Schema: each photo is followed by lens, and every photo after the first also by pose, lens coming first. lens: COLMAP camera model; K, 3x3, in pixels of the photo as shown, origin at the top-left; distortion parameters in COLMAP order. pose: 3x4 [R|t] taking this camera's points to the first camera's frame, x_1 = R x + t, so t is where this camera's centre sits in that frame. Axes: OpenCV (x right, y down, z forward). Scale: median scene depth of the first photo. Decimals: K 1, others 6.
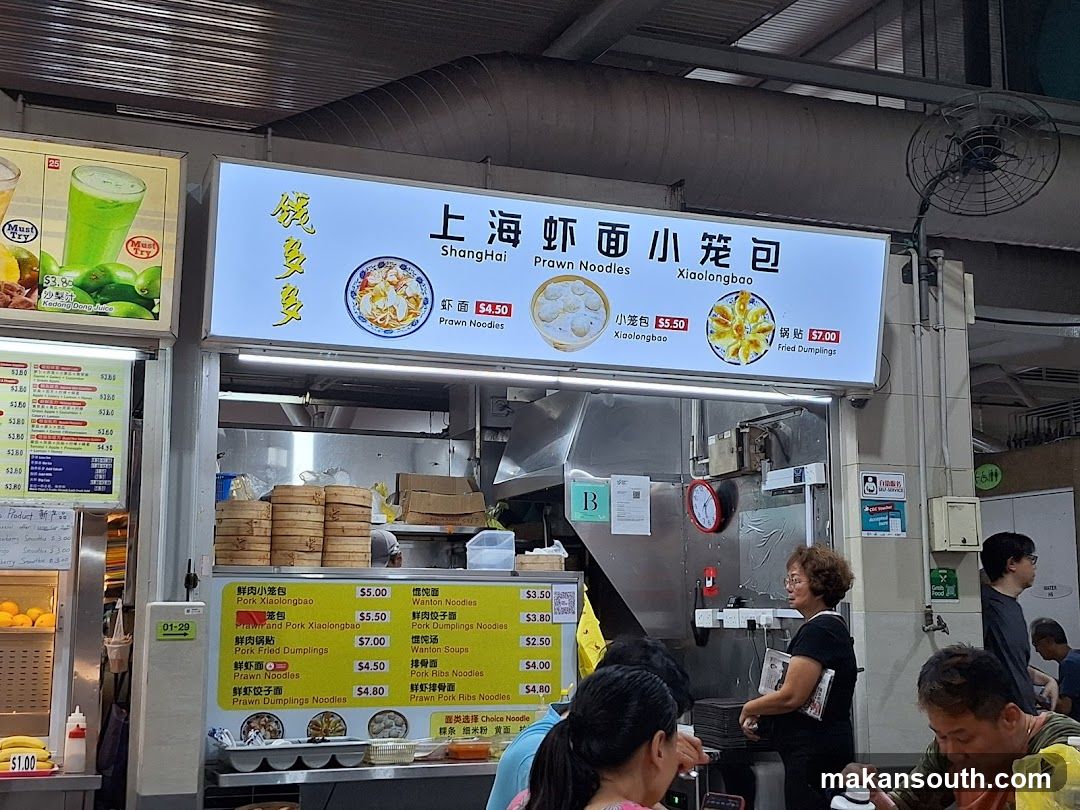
lens RADIAL K [[1397.0, 0, 556.4], [0, 1397.0, 401.8], [0, 0, 1]] dist [0.107604, -0.019339]
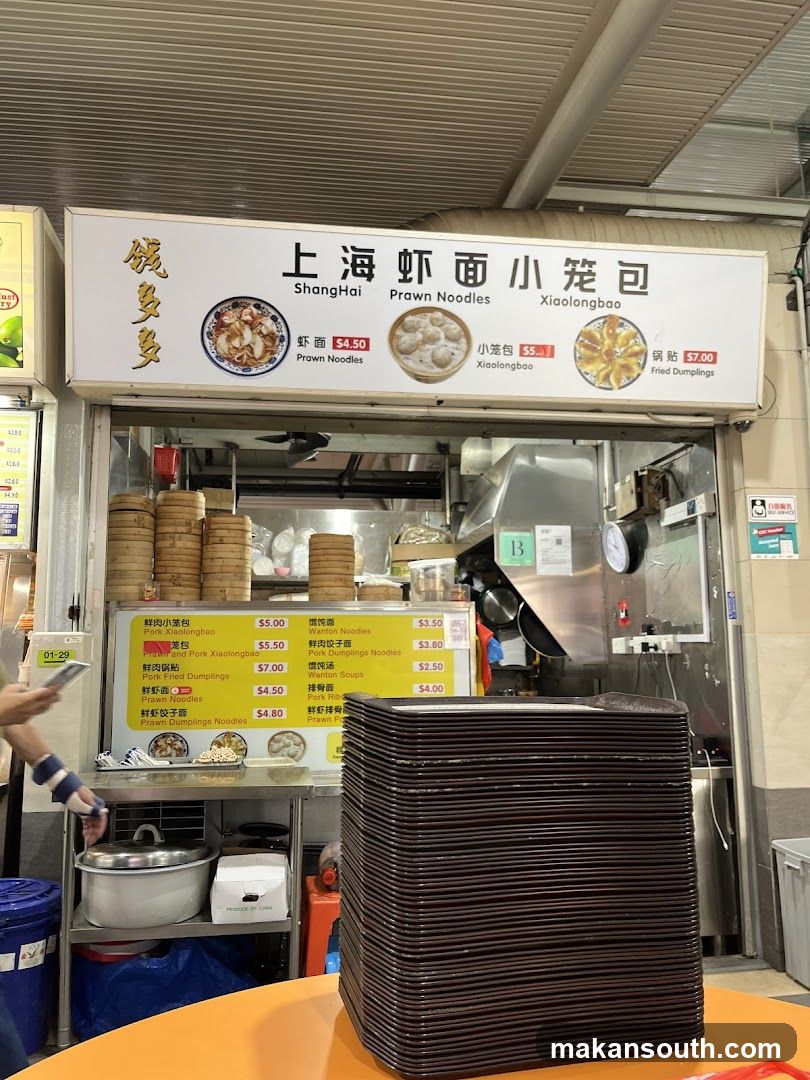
lens RADIAL K [[873.6, 0, 405.0], [0, 873.6, 540.0], [0, 0, 1]] dist [0.021063, 0.000184]
pose [[0.976668, -0.042228, -0.210564, 0.117407], [0.046368, 0.998815, 0.014758, 0.066867], [0.209691, -0.024177, 0.977469, 0.363301]]
